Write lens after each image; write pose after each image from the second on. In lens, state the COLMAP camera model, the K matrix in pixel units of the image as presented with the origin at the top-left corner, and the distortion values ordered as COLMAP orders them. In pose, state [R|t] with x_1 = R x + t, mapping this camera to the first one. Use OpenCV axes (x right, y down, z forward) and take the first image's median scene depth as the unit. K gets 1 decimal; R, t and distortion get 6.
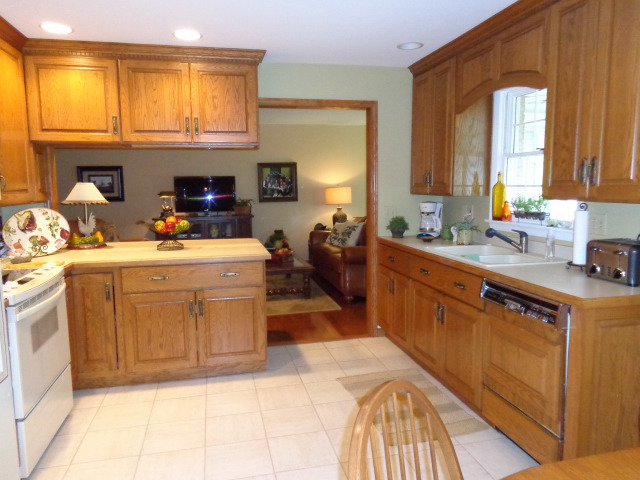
lens RADIAL K [[481.1, 0, 323.0], [0, 481.1, 239.1], [0, 0, 1]] dist [-0.006740, 0.015183]
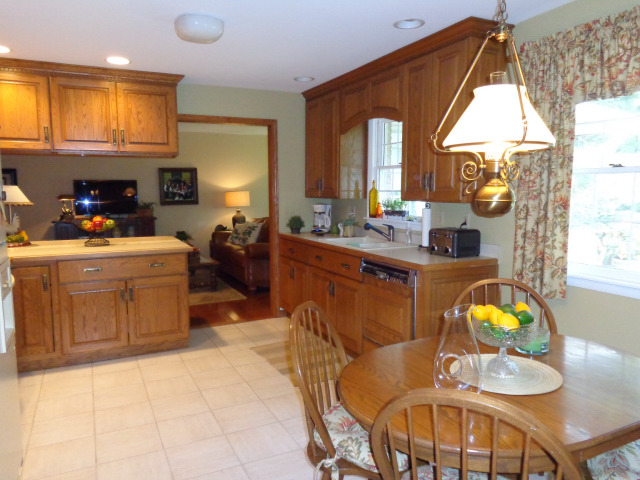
lens RADIAL K [[481.1, 0, 323.9], [0, 481.1, 238.3], [0, 0, 1]] dist [-0.006740, 0.015183]
pose [[0.973389, -0.016562, 0.228561, -0.062447], [0.018950, 0.999786, -0.008256, 0.025201], [-0.228375, 0.012367, 0.973495, -0.229906]]
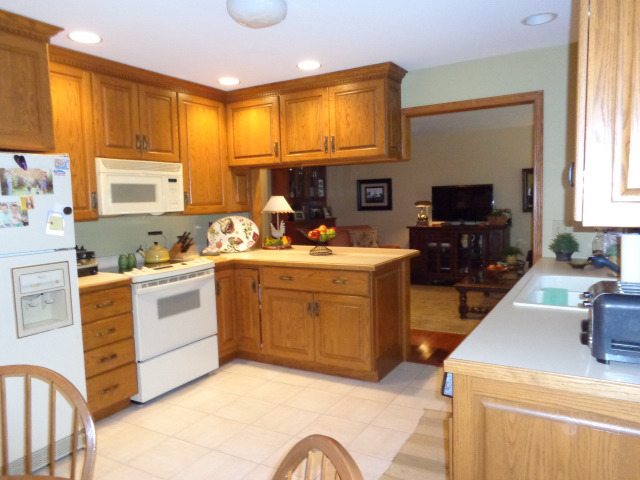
lens RADIAL K [[481.1, 0, 325.1], [0, 481.1, 240.7], [0, 0, 1]] dist [-0.006740, 0.015183]
pose [[0.732627, 0.050188, -0.678777, 0.486277], [-0.057923, 0.998257, 0.011291, -0.026382], [0.678161, 0.031045, 0.734257, 0.191519]]
